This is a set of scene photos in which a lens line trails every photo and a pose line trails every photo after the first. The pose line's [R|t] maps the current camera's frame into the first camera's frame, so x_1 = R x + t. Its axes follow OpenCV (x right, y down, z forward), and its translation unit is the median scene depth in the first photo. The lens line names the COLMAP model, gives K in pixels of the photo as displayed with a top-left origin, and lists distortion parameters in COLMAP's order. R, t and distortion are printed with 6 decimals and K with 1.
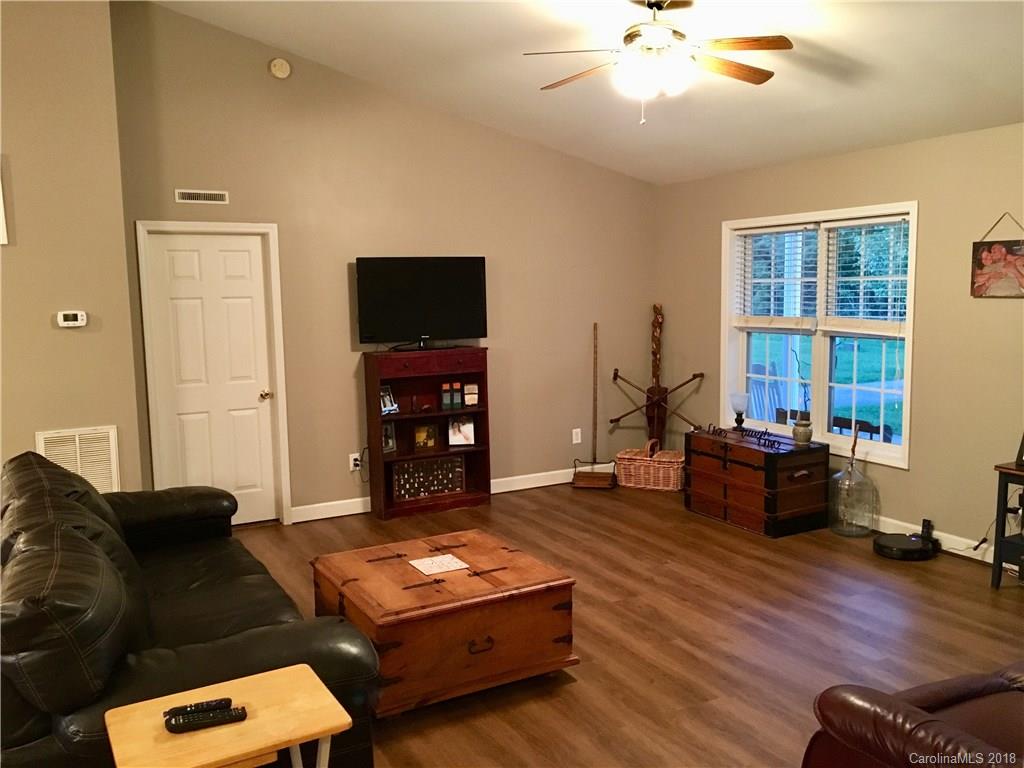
lens RADIAL K [[864.1, 0, 513.4], [0, 864.1, 380.8], [0, 0, 1]] dist [0.069552, -0.088718]
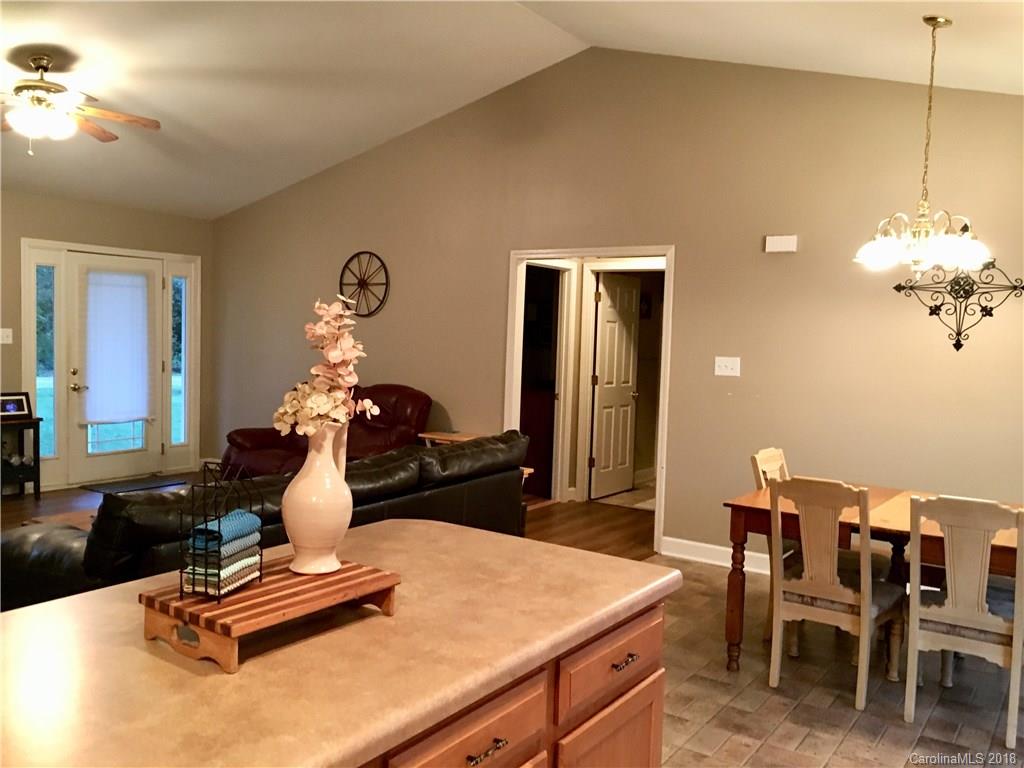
lens RADIAL K [[864.1, 0, 513.4], [0, 864.1, 380.8], [0, 0, 1]] dist [0.069552, -0.088718]
pose [[-0.455312, -0.047435, 0.889067, -0.823543], [0.072809, 0.993251, 0.090281, -0.028419], [-0.887350, 0.105838, -0.448785, 0.641201]]
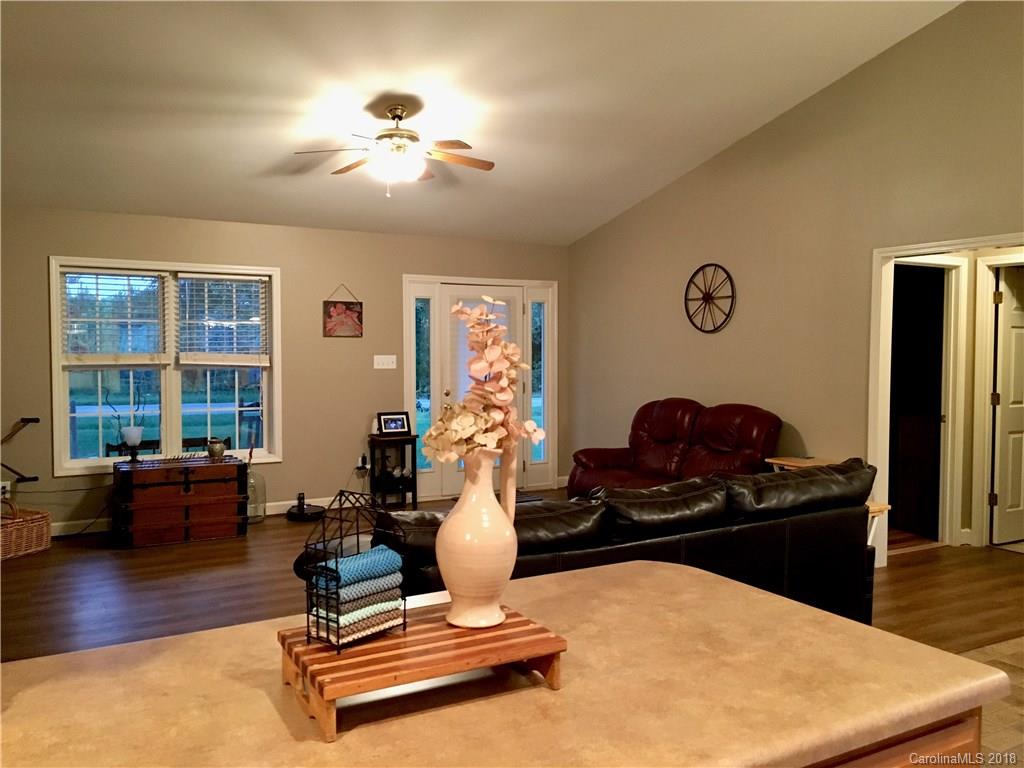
lens RADIAL K [[864.1, 0, 513.4], [0, 864.1, 380.8], [0, 0, 1]] dist [0.069552, -0.088718]
pose [[-0.028953, -0.023101, 0.999314, -0.785458], [0.107888, 0.993820, 0.026099, -0.018084], [-0.993741, 0.108570, -0.026281, 0.569455]]
